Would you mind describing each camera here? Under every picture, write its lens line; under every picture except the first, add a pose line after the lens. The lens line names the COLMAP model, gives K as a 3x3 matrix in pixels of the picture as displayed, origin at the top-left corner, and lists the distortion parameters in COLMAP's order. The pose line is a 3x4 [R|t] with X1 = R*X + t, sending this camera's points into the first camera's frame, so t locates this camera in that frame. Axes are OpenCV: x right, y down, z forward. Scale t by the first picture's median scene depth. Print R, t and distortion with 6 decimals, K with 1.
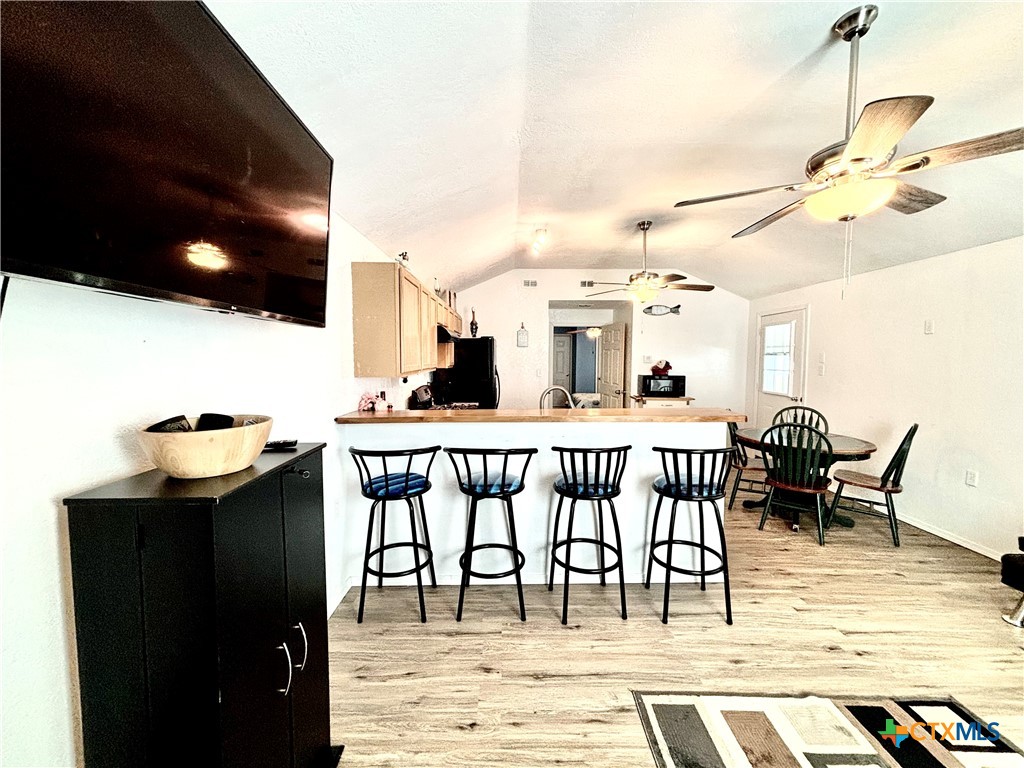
lens RADIAL K [[411.4, 0, 511.6], [0, 411.4, 381.3], [0, 0, 1]] dist [0.004195, -0.000194]
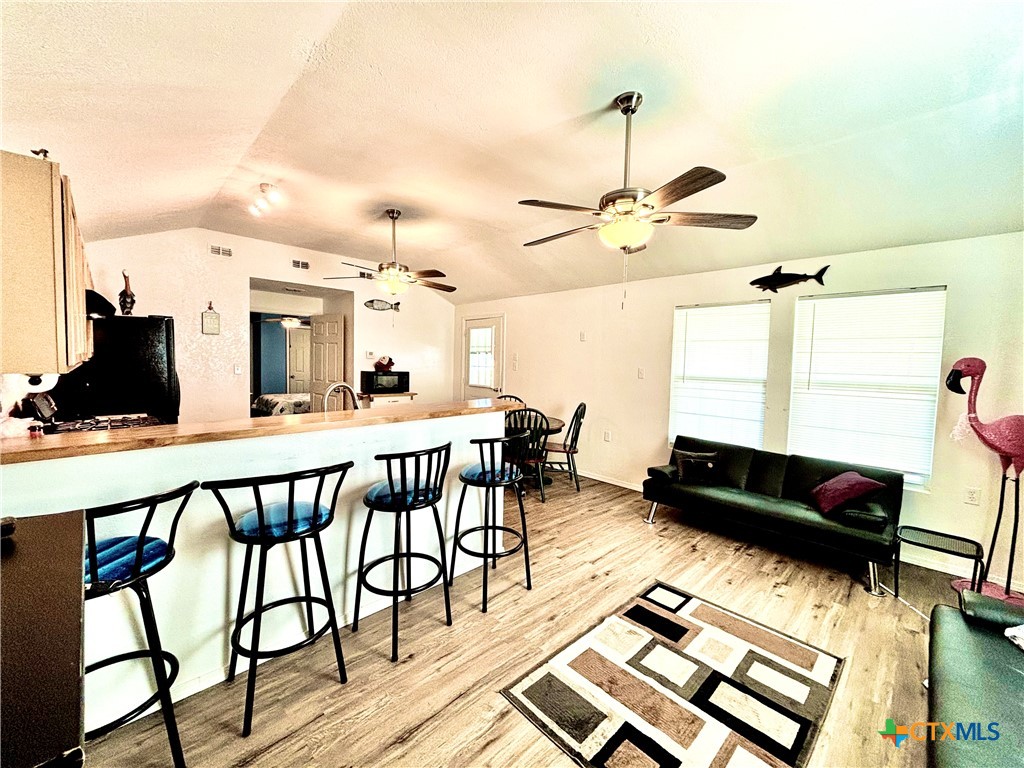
lens RADIAL K [[411.4, 0, 511.6], [0, 411.4, 381.3], [0, 0, 1]] dist [0.004195, -0.000194]
pose [[0.721769, -0.022967, 0.691753, -0.215841], [0.019253, 0.999729, 0.013105, 0.004317], [-0.691866, 0.003860, 0.722015, 0.172732]]
